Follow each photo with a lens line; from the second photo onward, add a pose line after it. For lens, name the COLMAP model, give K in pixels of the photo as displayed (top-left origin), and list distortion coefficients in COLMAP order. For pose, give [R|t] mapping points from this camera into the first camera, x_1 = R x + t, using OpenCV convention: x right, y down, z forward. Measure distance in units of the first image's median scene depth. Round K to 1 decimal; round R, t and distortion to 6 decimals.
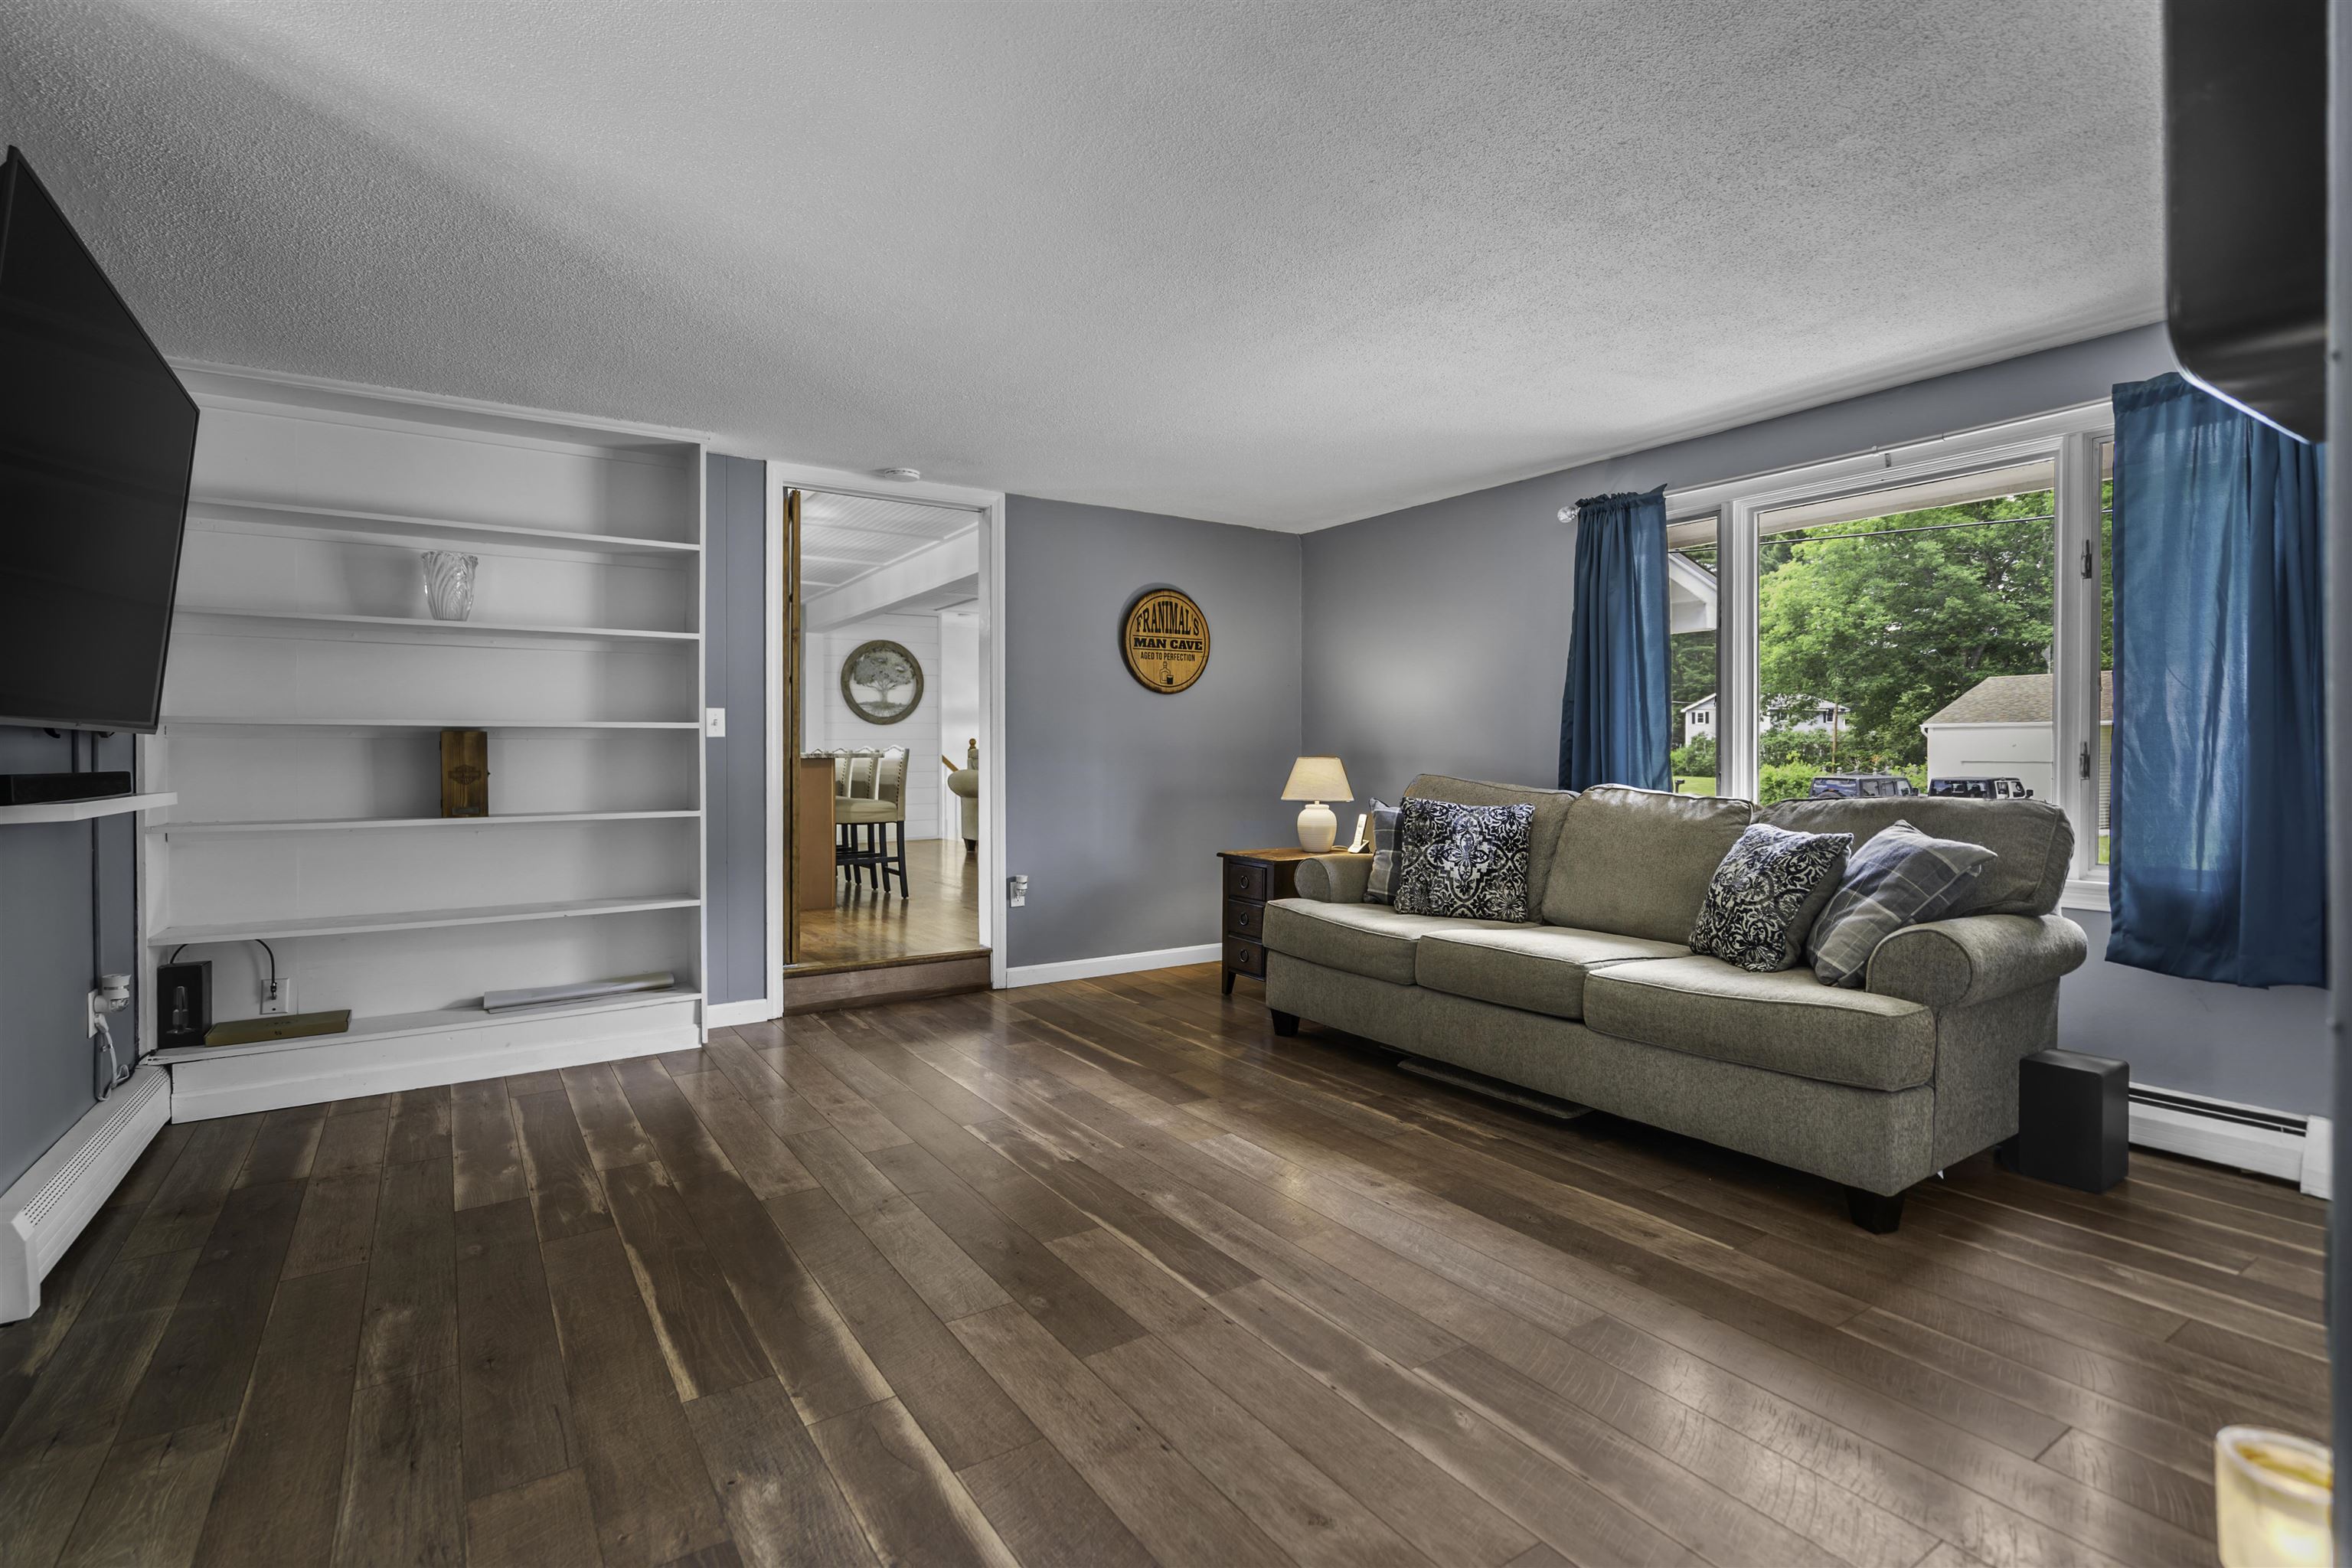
lens RADIAL K [[1082.0, 0, 1162.3], [0, 1082.0, 776.4], [0, 0, 1]] dist [-0.003155, 0.000713]
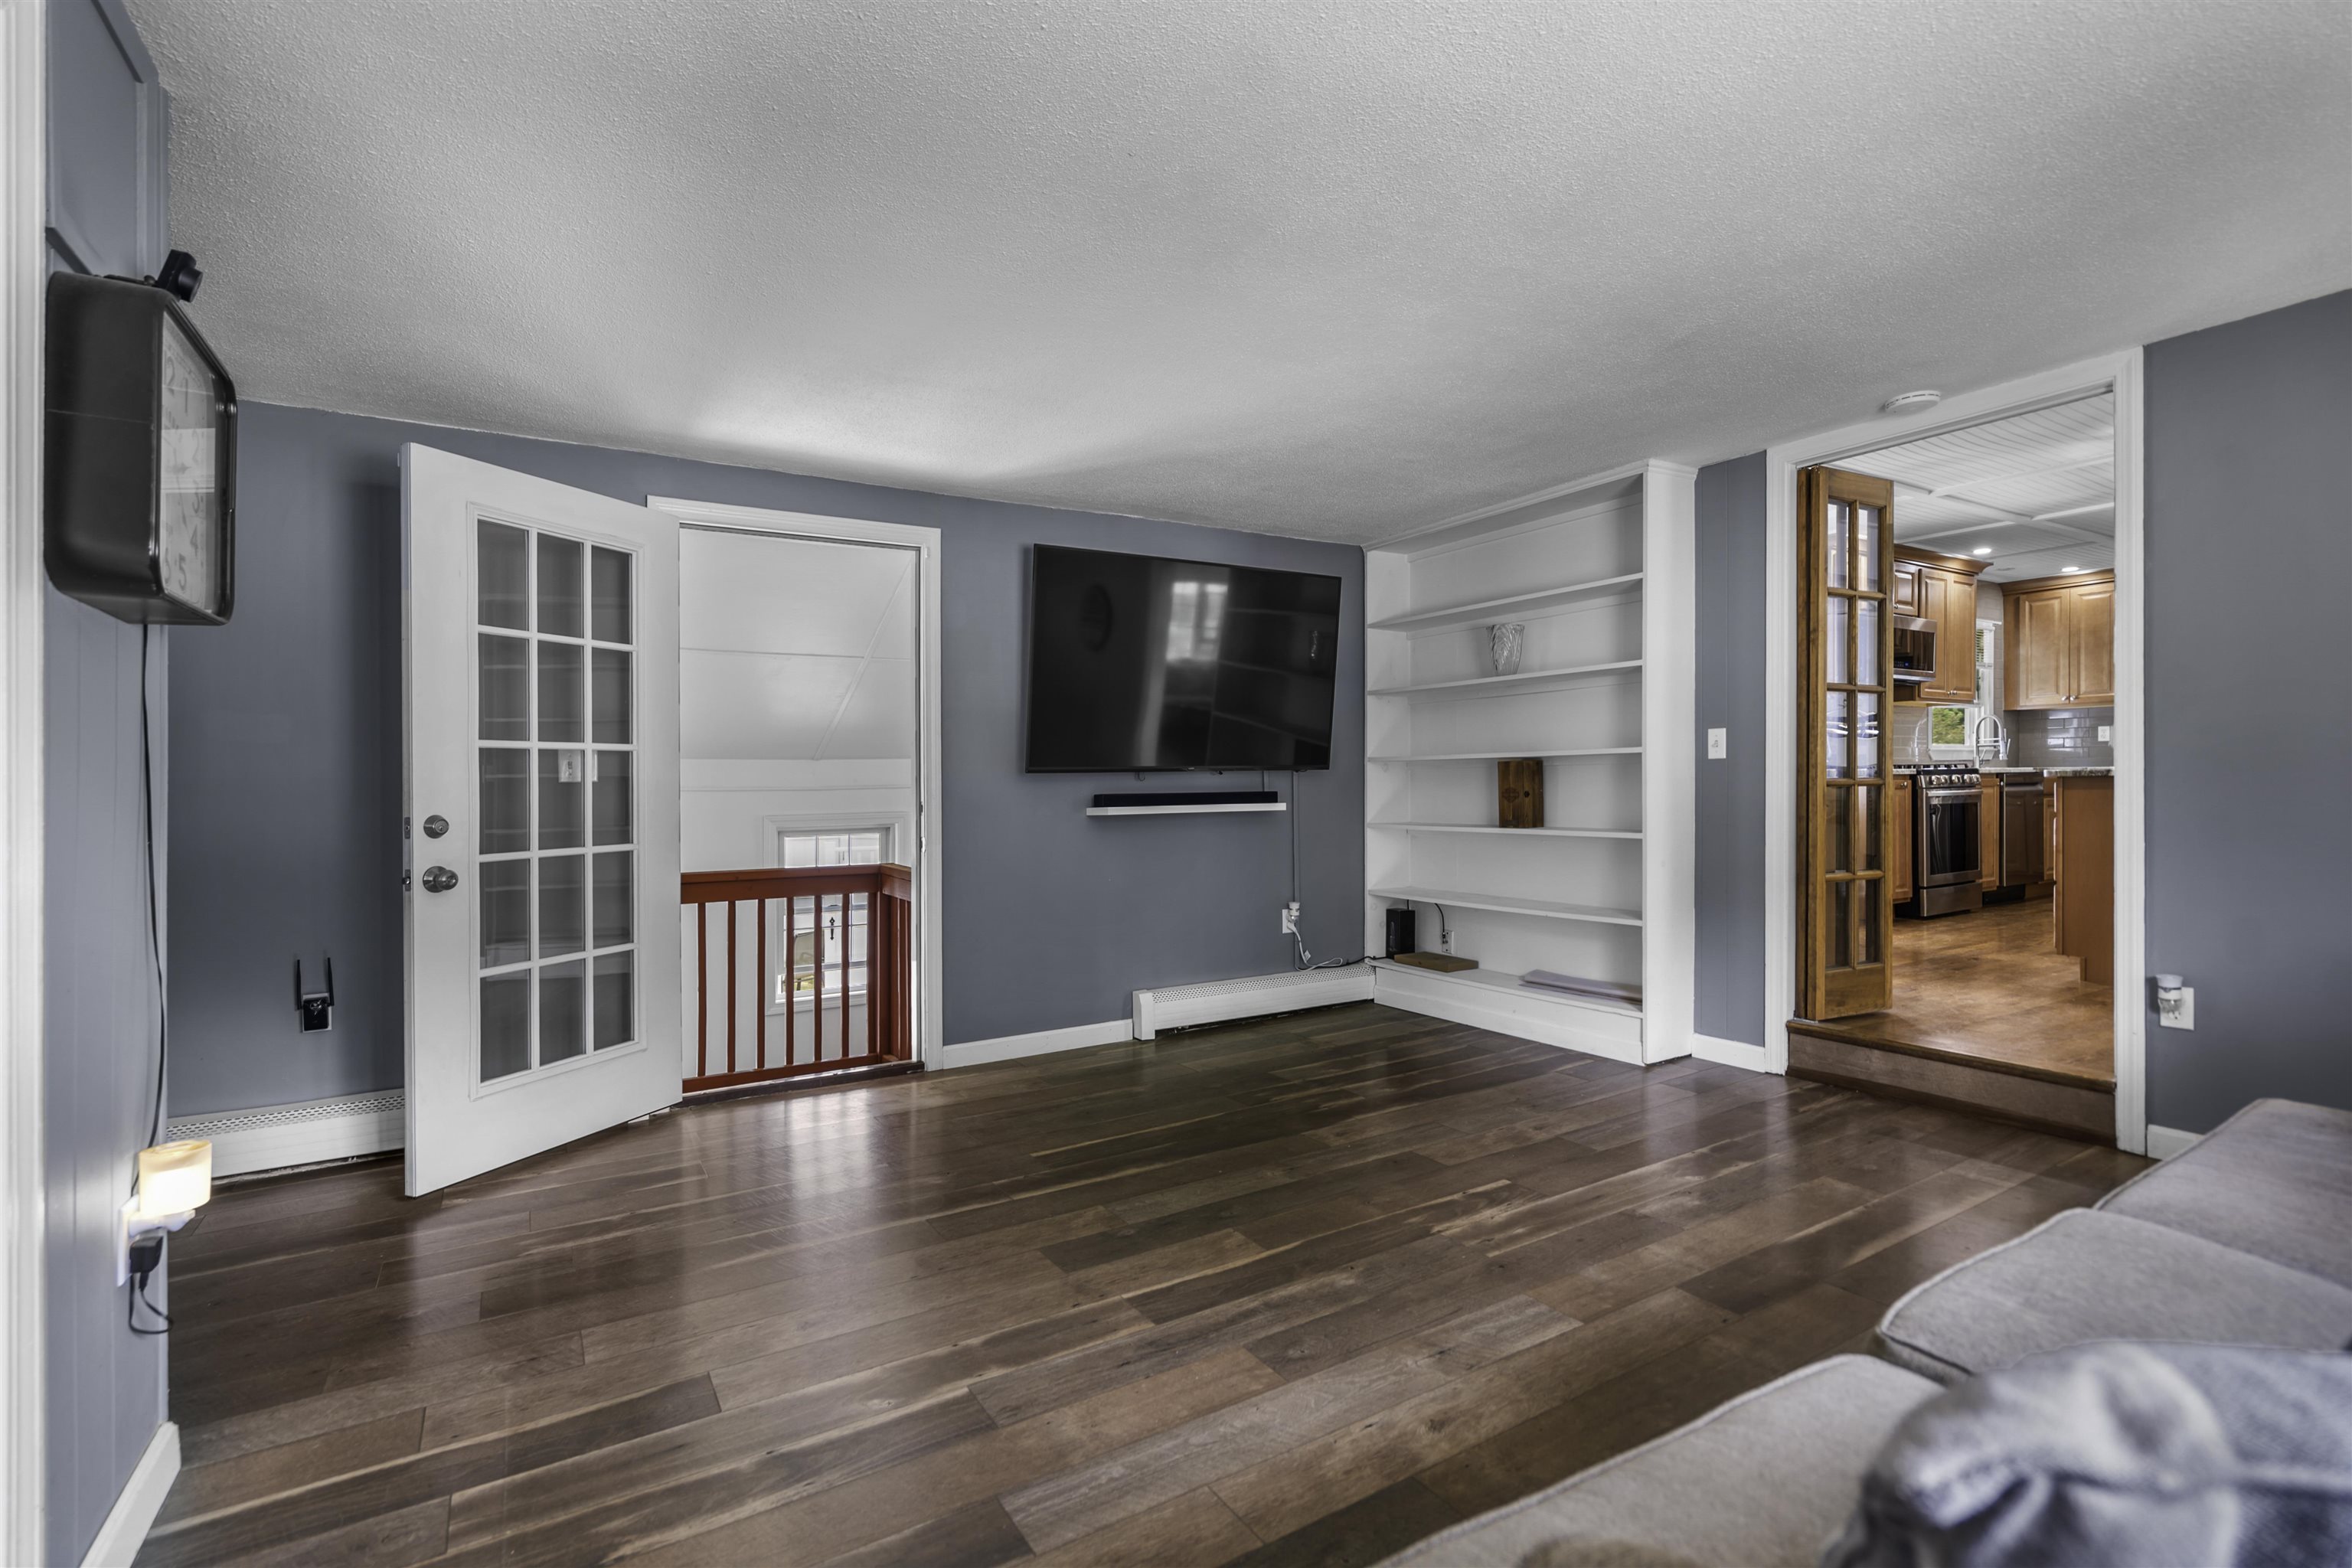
lens RADIAL K [[1082.0, 0, 1168.2], [0, 1082.0, 781.0], [0, 0, 1]] dist [-0.003155, 0.000713]
pose [[-0.032002, 0.003524, -0.999482, 0.804762], [-0.005277, 0.999979, 0.003695, -0.025394], [0.999474, 0.005392, -0.031983, 0.779423]]
